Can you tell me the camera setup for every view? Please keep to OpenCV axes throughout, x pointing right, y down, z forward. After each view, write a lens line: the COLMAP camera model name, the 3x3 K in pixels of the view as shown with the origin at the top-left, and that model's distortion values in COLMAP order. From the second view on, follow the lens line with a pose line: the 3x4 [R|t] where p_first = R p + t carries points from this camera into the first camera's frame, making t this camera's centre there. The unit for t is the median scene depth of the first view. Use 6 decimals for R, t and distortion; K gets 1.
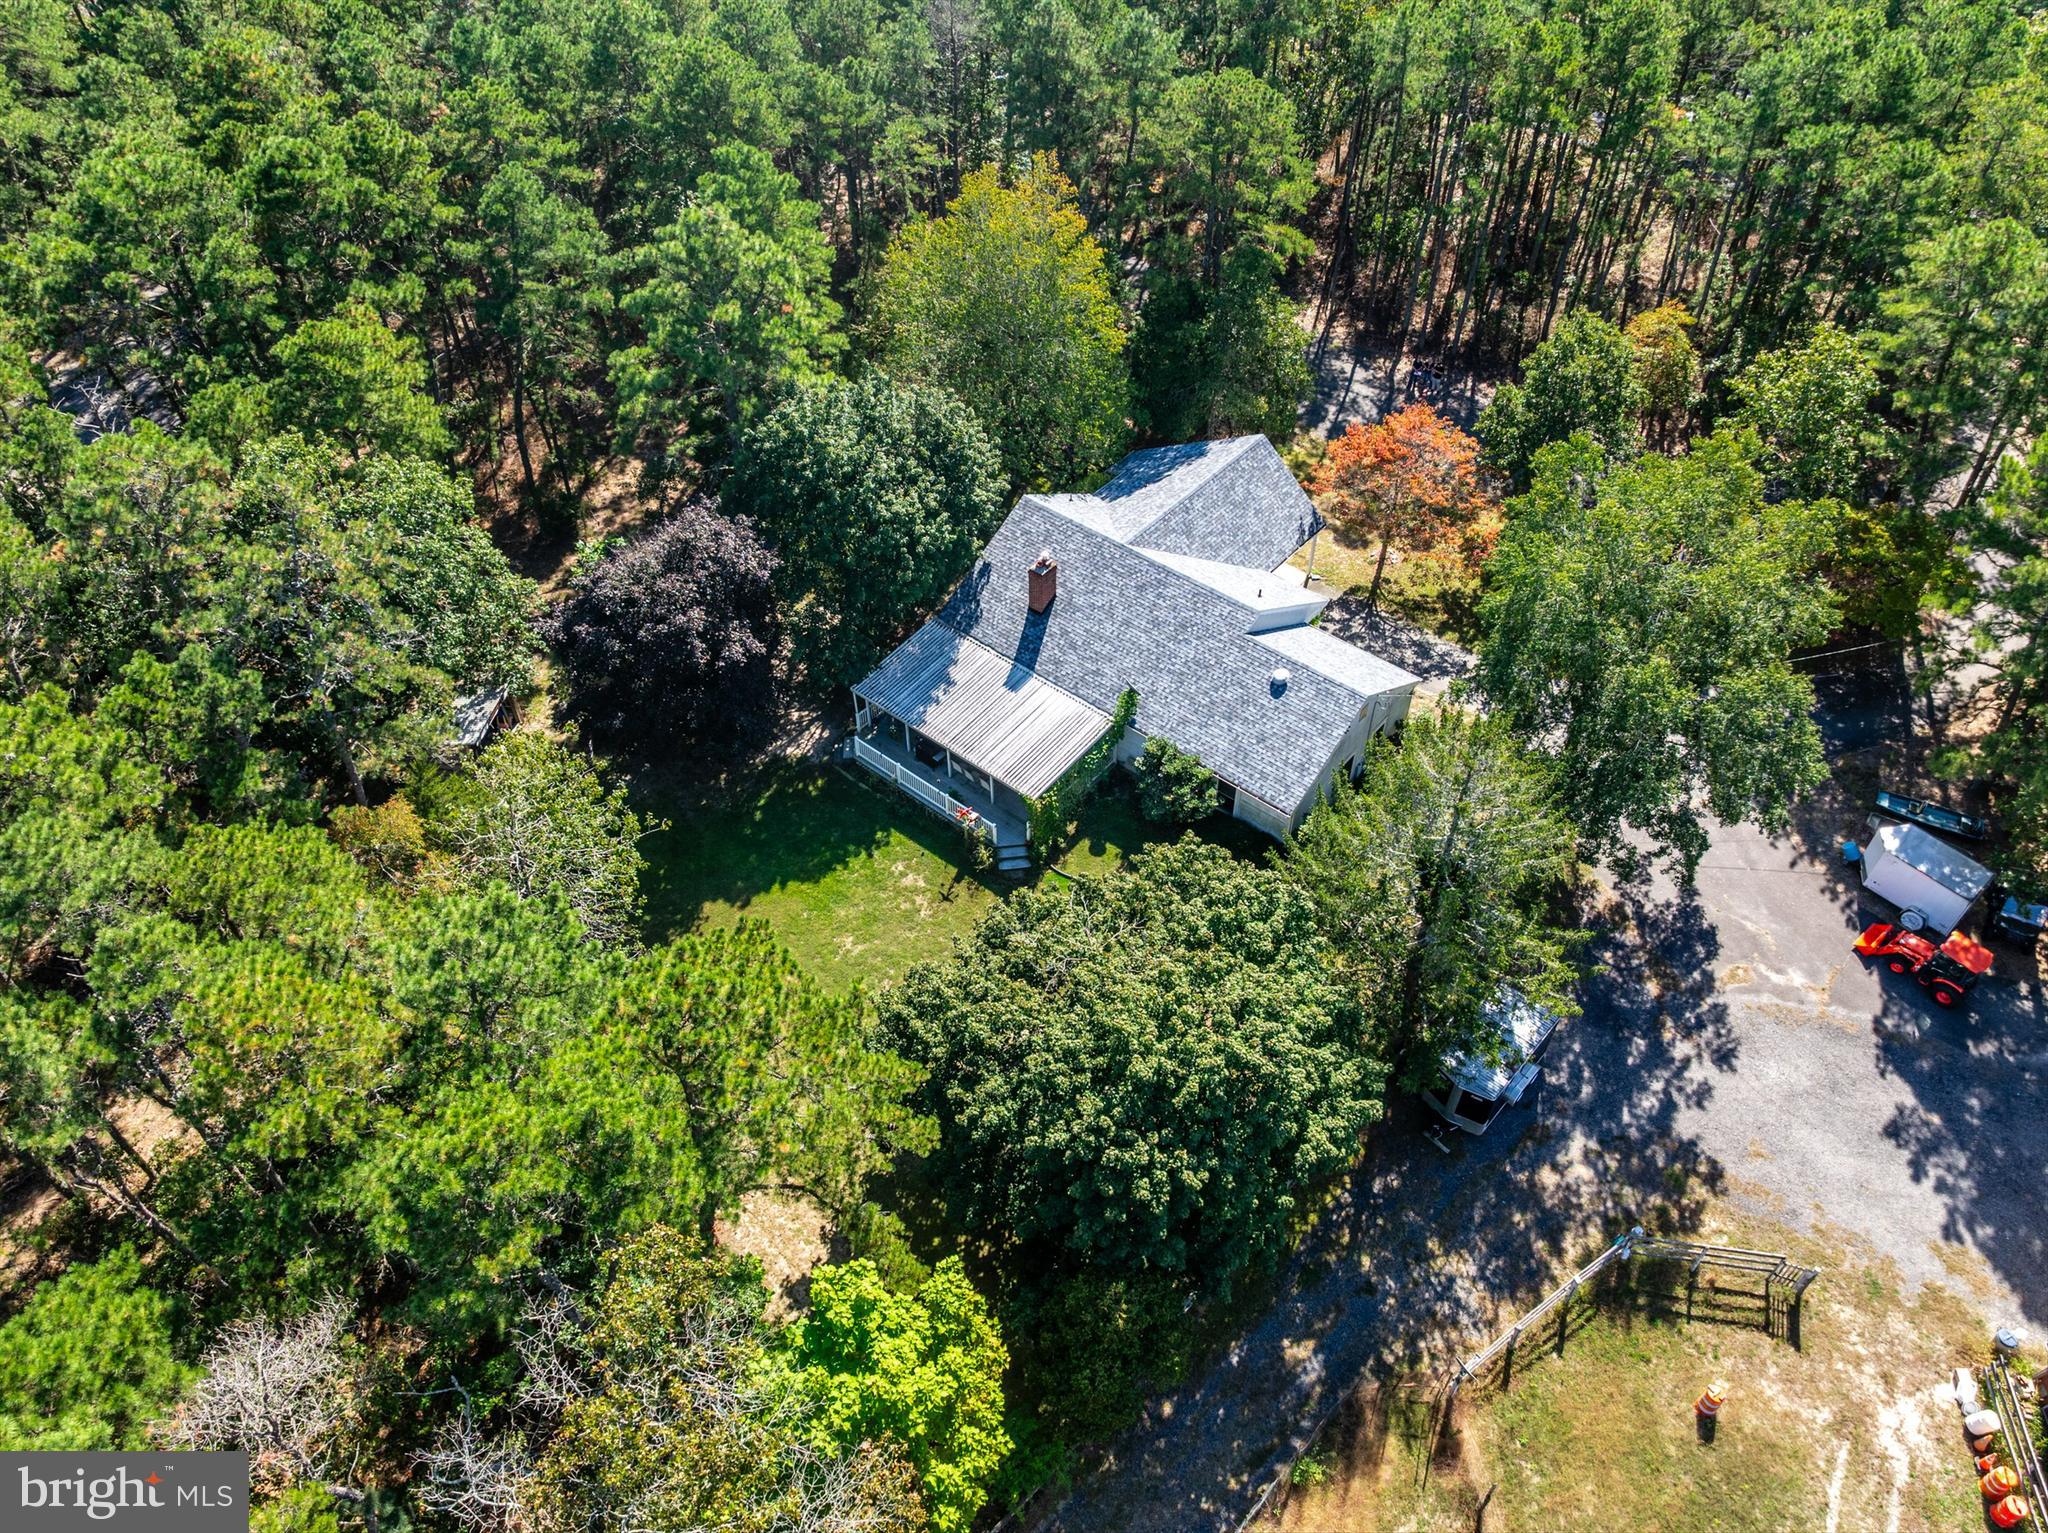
lens RADIAL K [[1451.6, 0, 1010.4], [0, 1451.6, 743.5], [0, 0, 1]] dist [-0.047410, 0.014780]
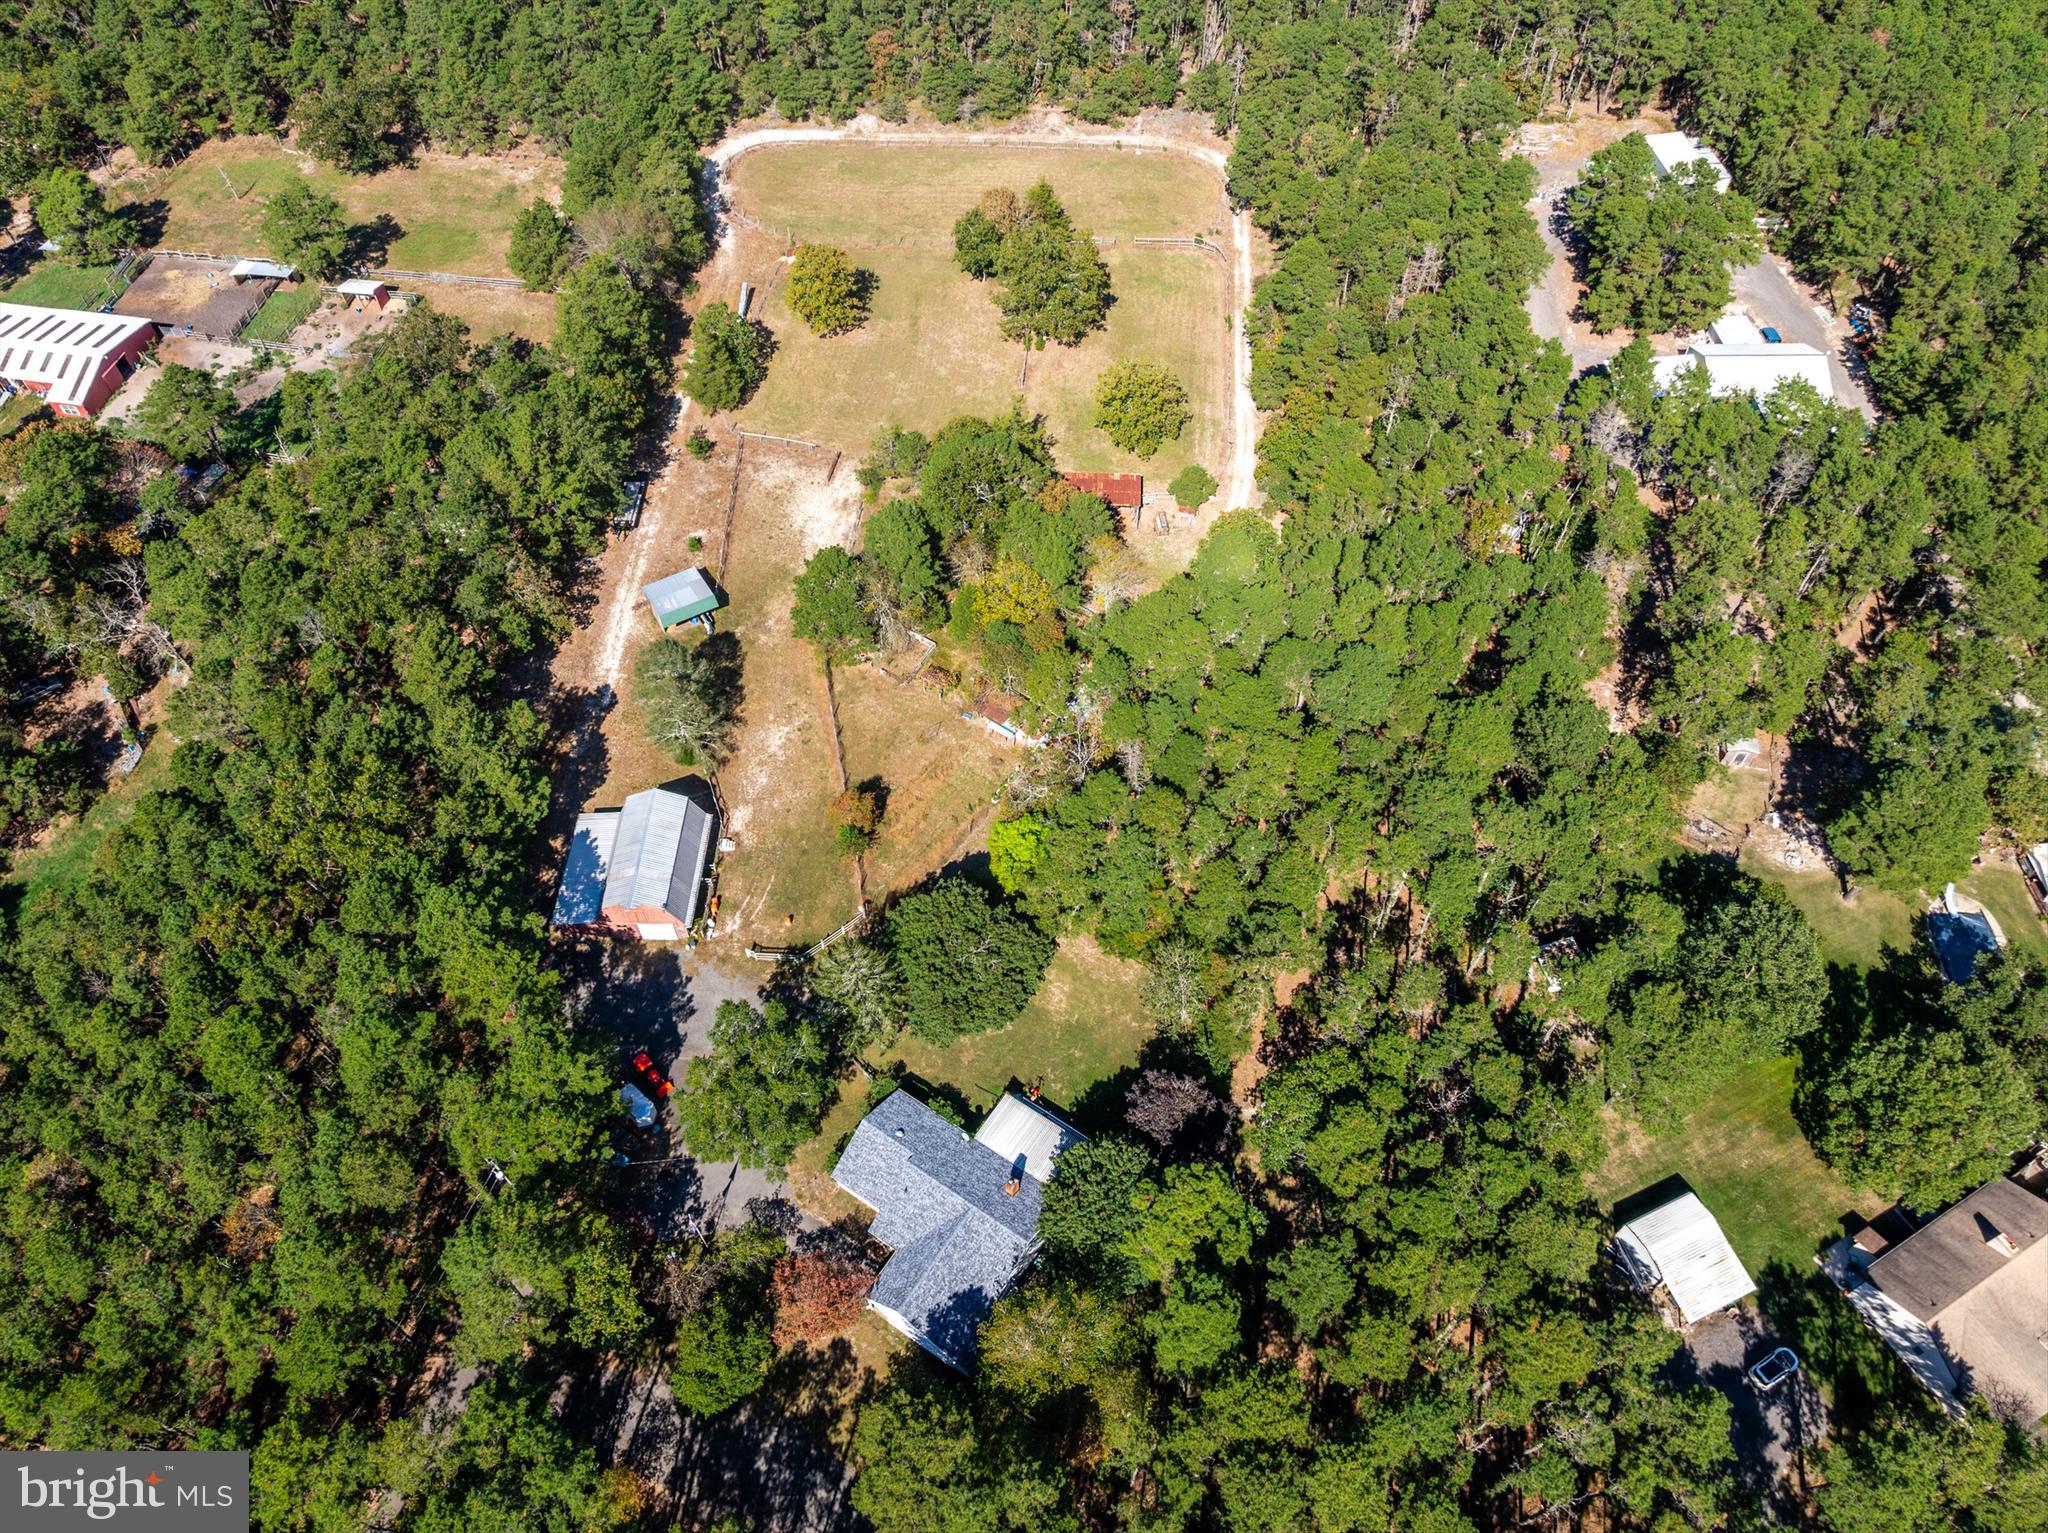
lens RADIAL K [[1451.6, 0, 1058.6], [0, 1451.6, 760.9], [0, 0, 1]] dist [-0.047410, 0.014780]
pose [[-0.991803, 0.106751, -0.070215, 0.042868], [-0.084517, -0.135971, 0.987101, -2.461606], [0.095827, 0.984945, 0.143879, 0.154951]]
